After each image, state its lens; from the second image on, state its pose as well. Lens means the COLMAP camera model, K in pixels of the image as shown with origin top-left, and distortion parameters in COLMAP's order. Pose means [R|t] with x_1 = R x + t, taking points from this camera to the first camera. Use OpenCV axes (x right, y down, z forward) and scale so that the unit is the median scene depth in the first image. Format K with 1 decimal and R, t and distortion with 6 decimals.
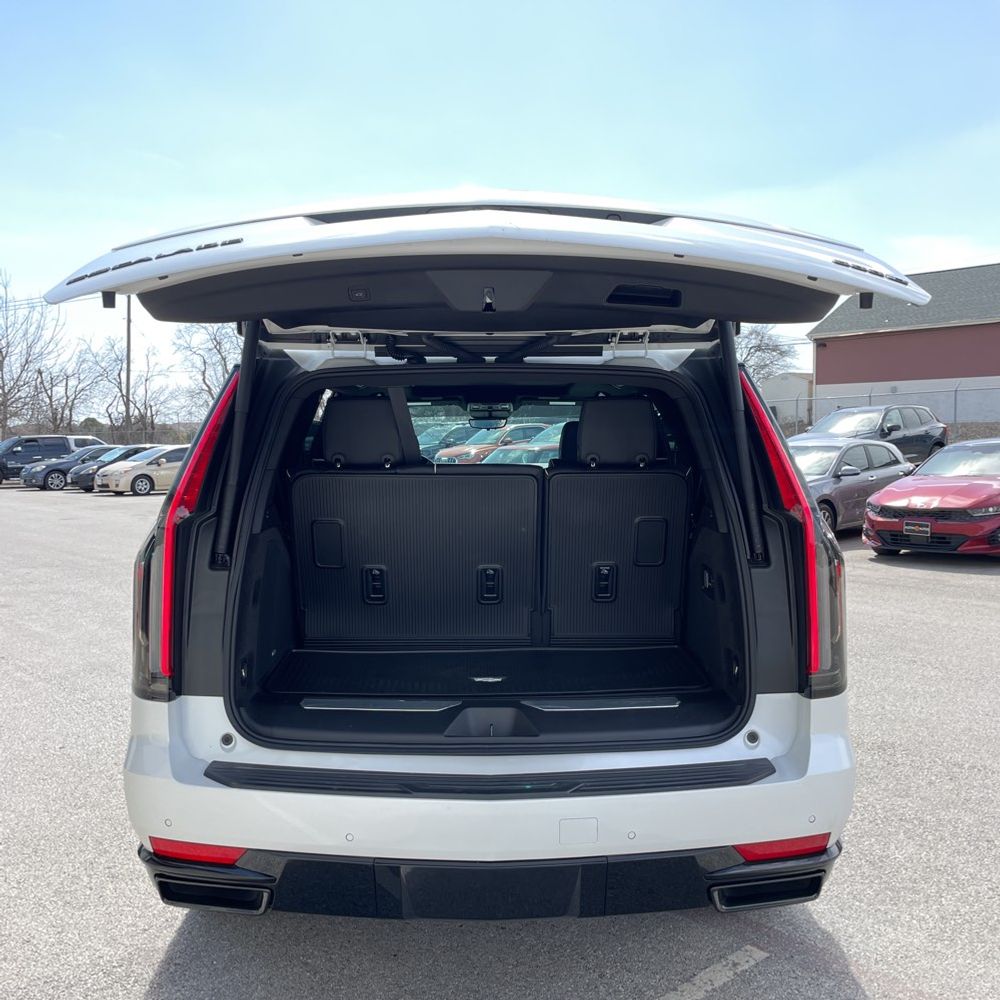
lens RADIAL K [[1006.0, 0, 497.3], [0, 1006.0, 488.3], [0, 0, 1]] dist [0.036339, 0.000000]
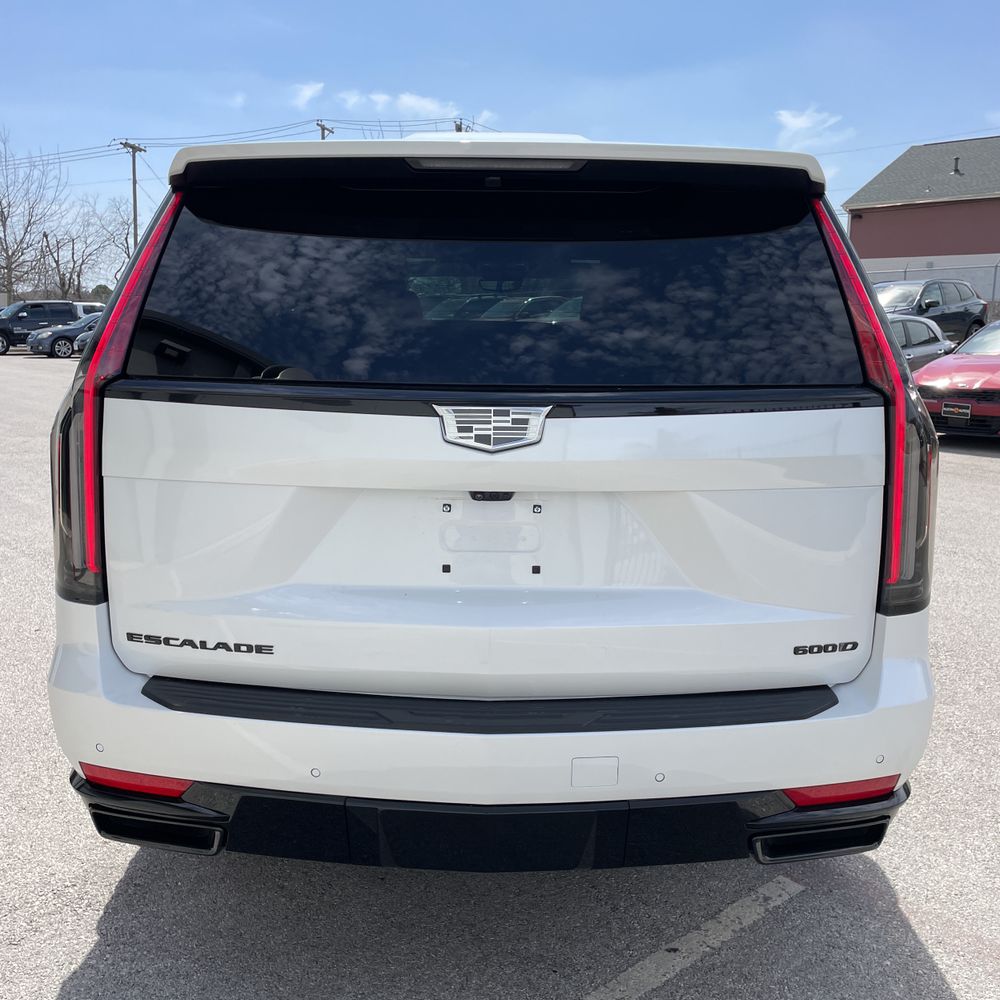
lens RADIAL K [[1006.0, 0, 499.8], [0, 1006.0, 491.3], [0, 0, 1]] dist [0.036339, 0.000000]
pose [[0.999780, 0.017003, -0.012295, 0.006618], [-0.015333, 0.992031, 0.125054, 0.009322], [0.014323, -0.124838, 0.992074, 0.149486]]
